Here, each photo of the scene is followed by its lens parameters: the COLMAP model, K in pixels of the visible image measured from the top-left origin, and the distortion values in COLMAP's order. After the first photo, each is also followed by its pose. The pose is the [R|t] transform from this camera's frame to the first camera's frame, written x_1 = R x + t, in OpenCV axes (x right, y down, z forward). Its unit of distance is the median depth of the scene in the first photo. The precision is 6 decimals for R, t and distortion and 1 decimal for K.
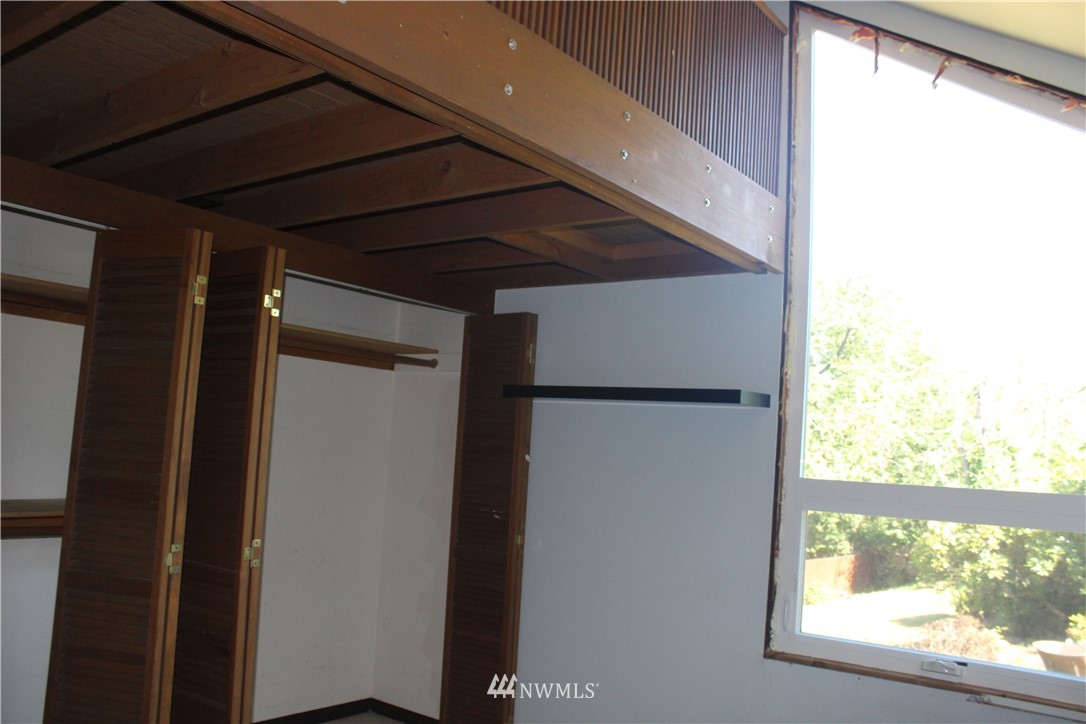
lens RADIAL K [[908.5, 0, 549.4], [0, 908.5, 366.9], [0, 0, 1]] dist [-0.163825, 0.144667]
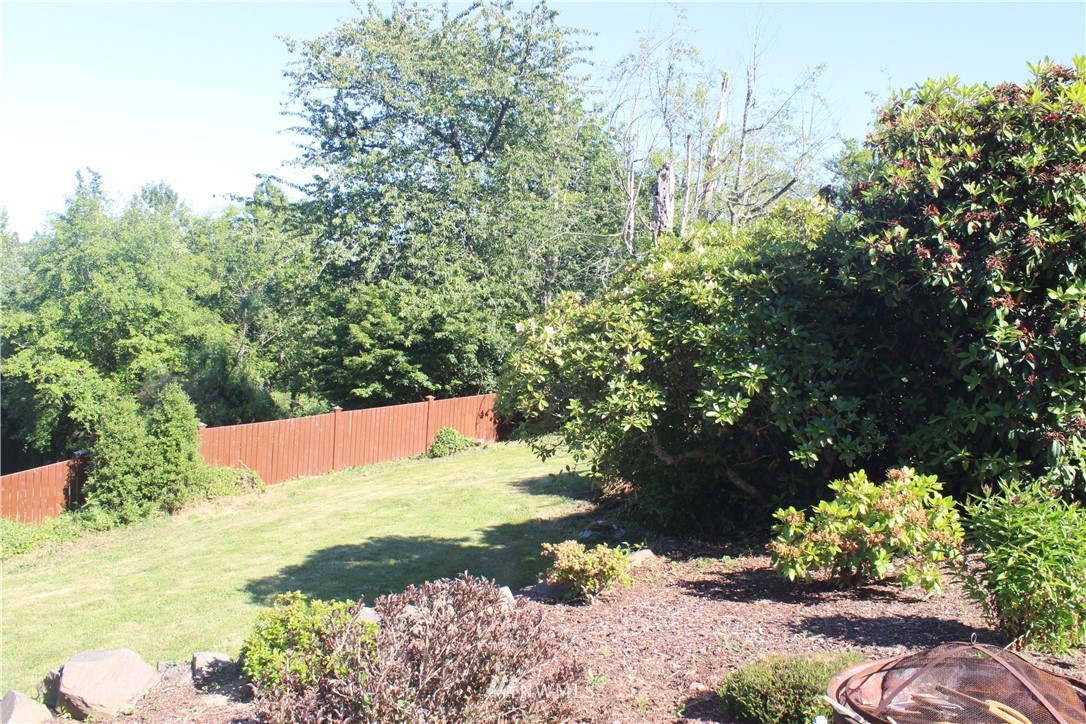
lens RADIAL K [[908.5, 0, 549.4], [0, 908.5, 366.9], [0, 0, 1]] dist [-0.163825, 0.144667]
pose [[0.948487, -0.011448, 0.316610, 0.296701], [-0.043608, 0.985118, 0.166258, 0.120770], [-0.313802, -0.171500, 0.933872, 0.532847]]
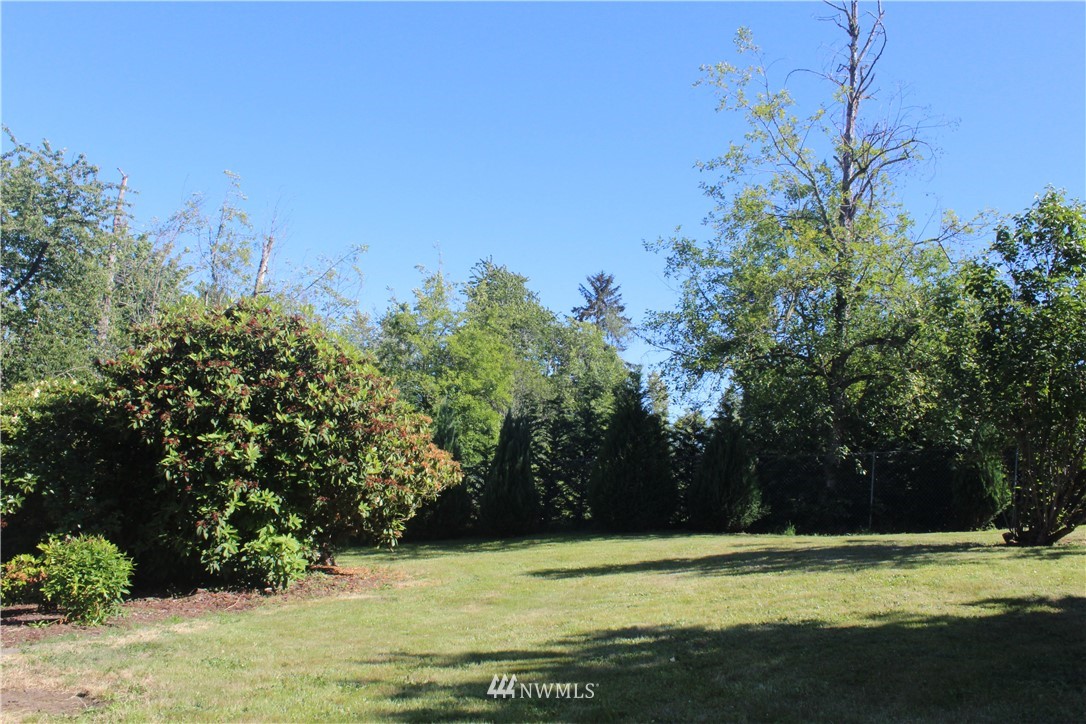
lens RADIAL K [[908.5, 0, 549.4], [0, 908.5, 366.9], [0, 0, 1]] dist [-0.163825, 0.144667]
pose [[0.738864, 0.116215, 0.663757, 0.386006], [-0.130790, 0.991017, -0.027925, 0.074497], [-0.661040, -0.066180, 0.747427, 0.155437]]
